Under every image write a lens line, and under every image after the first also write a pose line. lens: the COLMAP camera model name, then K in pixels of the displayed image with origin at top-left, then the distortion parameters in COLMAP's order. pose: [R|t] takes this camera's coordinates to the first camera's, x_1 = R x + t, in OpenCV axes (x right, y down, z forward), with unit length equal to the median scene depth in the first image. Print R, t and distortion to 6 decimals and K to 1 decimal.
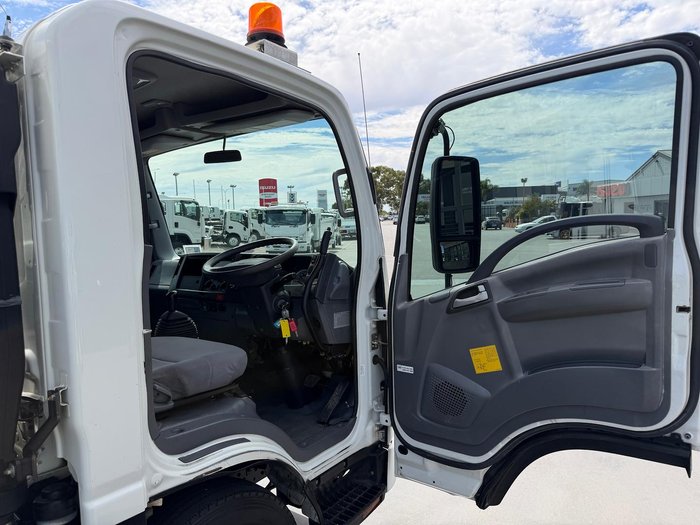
lens RADIAL K [[490.6, 0, 339.6], [0, 490.6, 281.5], [0, 0, 1]] dist [0.024147, -0.016152]
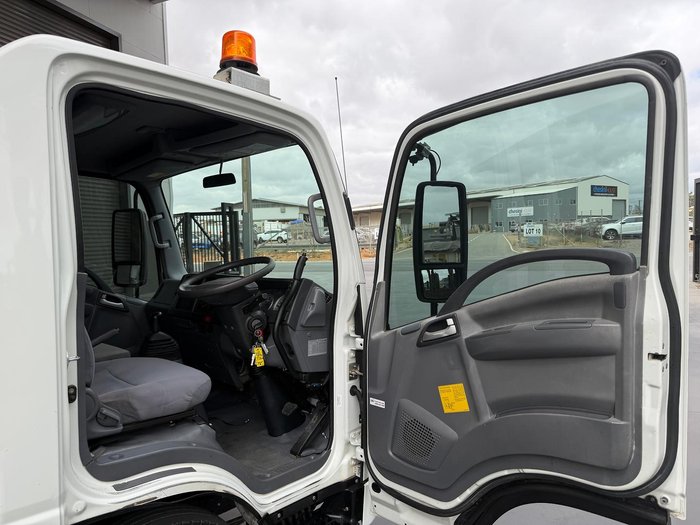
lens RADIAL K [[490.6, 0, 347.4], [0, 490.6, 280.3], [0, 0, 1]] dist [0.024147, -0.016152]
pose [[0.992691, 0.024582, -0.118155, 0.197761], [-0.028387, 0.999128, -0.030625, -0.030873], [0.117299, 0.033756, 0.992523, 0.037809]]
